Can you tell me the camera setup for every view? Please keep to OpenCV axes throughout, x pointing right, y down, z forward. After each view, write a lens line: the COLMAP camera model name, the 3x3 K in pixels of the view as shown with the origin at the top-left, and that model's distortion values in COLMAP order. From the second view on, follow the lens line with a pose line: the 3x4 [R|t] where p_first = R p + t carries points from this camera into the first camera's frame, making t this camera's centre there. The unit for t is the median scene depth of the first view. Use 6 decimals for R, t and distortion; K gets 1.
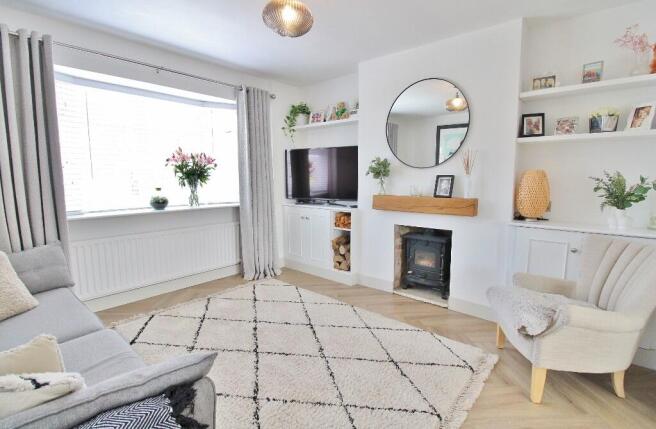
lens RADIAL K [[307.7, 0, 341.0], [0, 307.7, 209.7], [0, 0, 1]] dist [-0.020476, -0.002037]
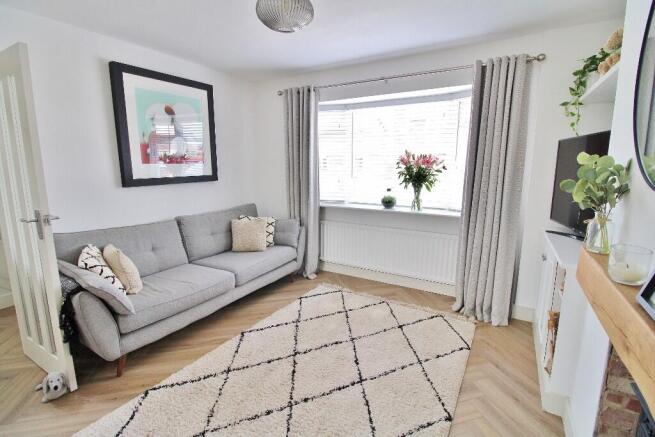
lens RADIAL K [[305.8, 0, 324.7], [0, 305.8, 215.2], [0, 0, 1]] dist [-0.009486, -0.007493]
pose [[0.147034, 0.162398, -0.975709, 0.447914], [-0.107218, 0.983234, 0.147493, -0.111730], [0.983303, 0.082927, 0.161981, 0.584266]]
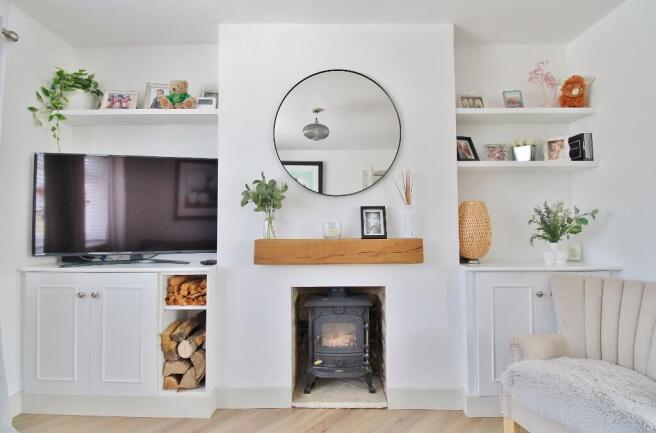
lens RADIAL K [[306.3, 0, 334.3], [0, 306.3, 209.0], [0, 0, 1]] dist [-0.009486, -0.007493]
pose [[0.776530, 0.023117, 0.629656, -0.142887], [0.070095, 0.989954, -0.122789, -0.024548], [-0.626170, 0.139485, 0.767109, 0.462521]]
